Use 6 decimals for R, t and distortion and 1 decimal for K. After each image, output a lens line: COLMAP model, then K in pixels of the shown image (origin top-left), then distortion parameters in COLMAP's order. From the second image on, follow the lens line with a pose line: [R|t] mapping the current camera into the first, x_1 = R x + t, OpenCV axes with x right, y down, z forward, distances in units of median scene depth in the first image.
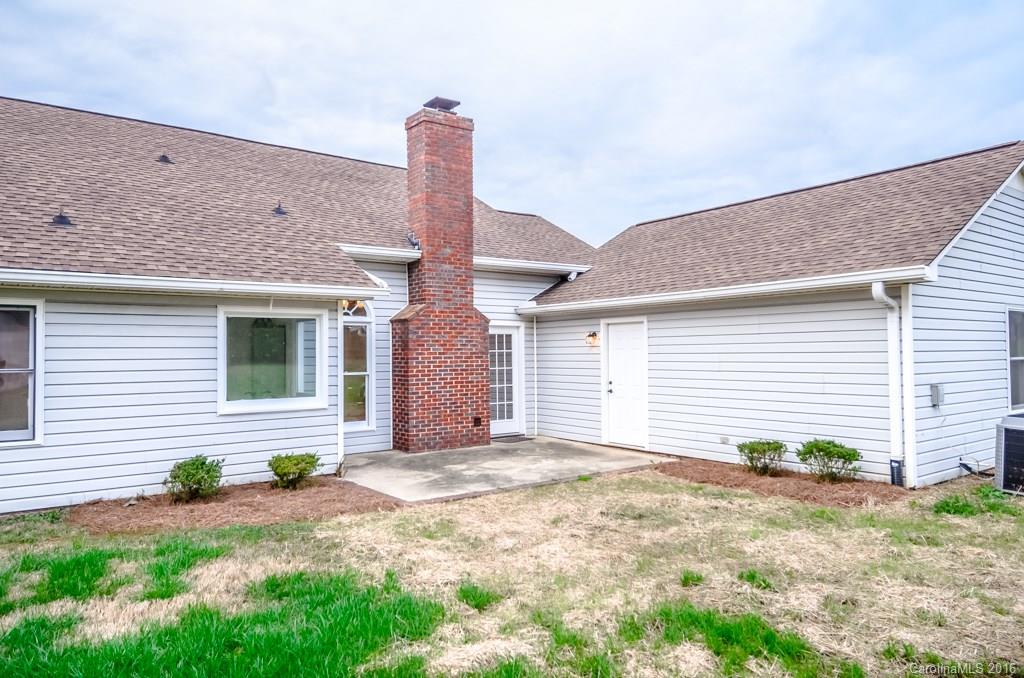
lens RADIAL K [[673.2, 0, 512.0], [0, 673.2, 339.0], [0, 0, 1]] dist [0.011503, -0.000900]
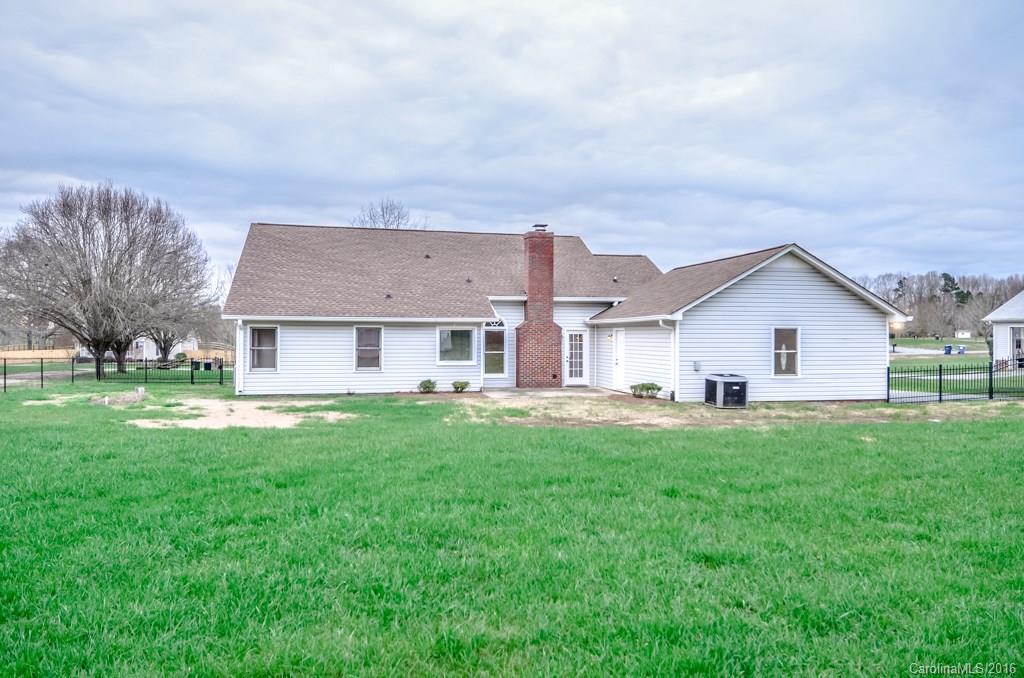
lens RADIAL K [[700.1, 0, 512.0], [0, 700.1, 339.0], [0, 0, 1]] dist [-0.000106, 0.000003]
pose [[0.912732, 0.013311, -0.408341, 0.765686], [-0.002703, 0.999644, 0.026544, -0.055392], [0.408549, -0.023124, 0.912443, -1.118628]]
